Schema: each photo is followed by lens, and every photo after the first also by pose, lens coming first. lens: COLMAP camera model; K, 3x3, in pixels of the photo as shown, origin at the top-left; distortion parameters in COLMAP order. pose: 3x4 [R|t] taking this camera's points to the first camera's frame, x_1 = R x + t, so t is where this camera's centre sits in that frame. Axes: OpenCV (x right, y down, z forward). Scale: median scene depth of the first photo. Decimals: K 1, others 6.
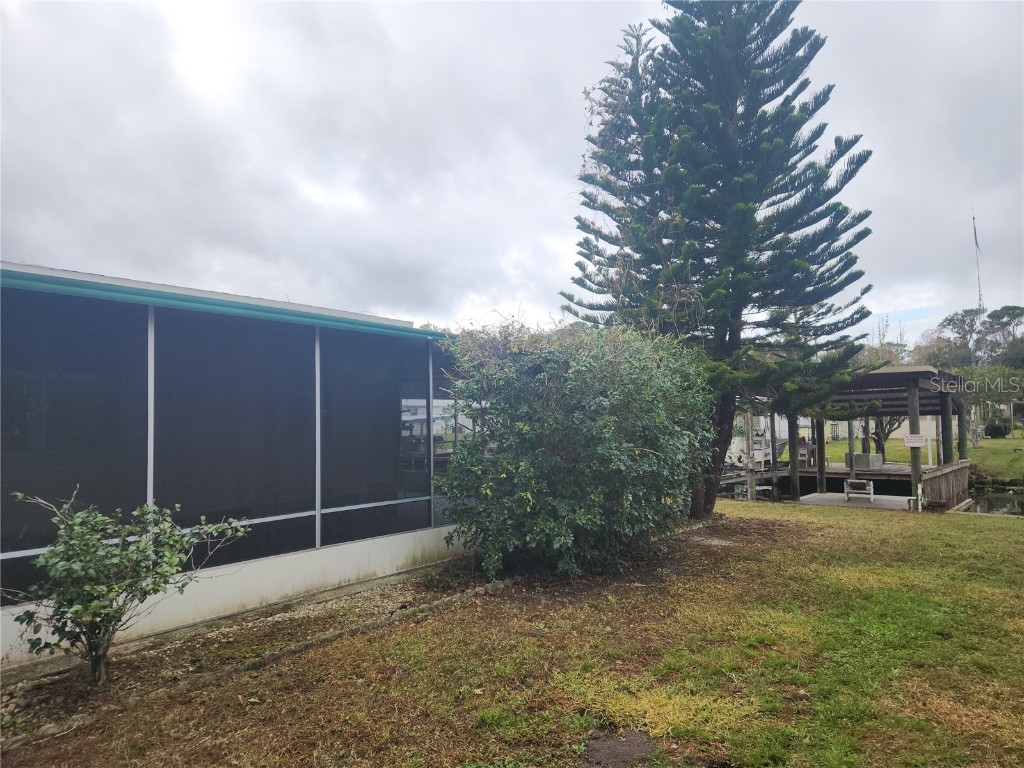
lens RADIAL K [[690.2, 0, 513.4], [0, 690.2, 388.0], [0, 0, 1]] dist [0.068275, -0.059661]
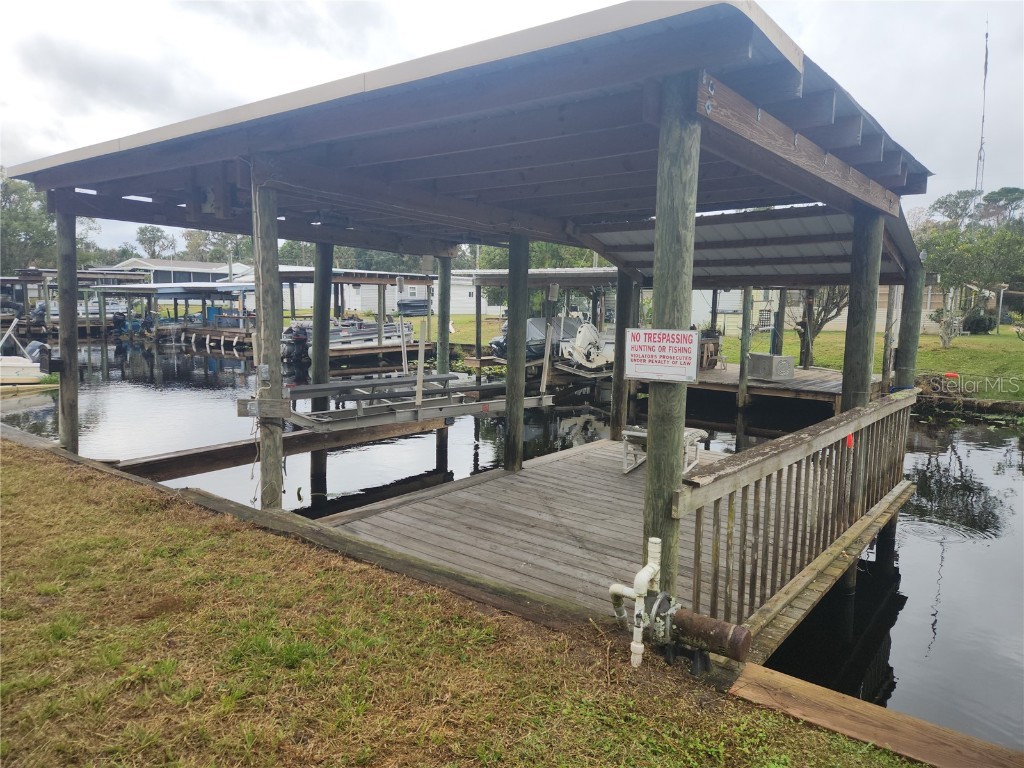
lens RADIAL K [[690.2, 0, 513.4], [0, 690.2, 388.0], [0, 0, 1]] dist [0.068275, -0.059661]
pose [[0.999196, 0.029918, 0.026694, 0.199940], [-0.034006, 0.985050, 0.168879, 0.020091], [-0.021242, -0.169651, 0.985275, 0.299968]]
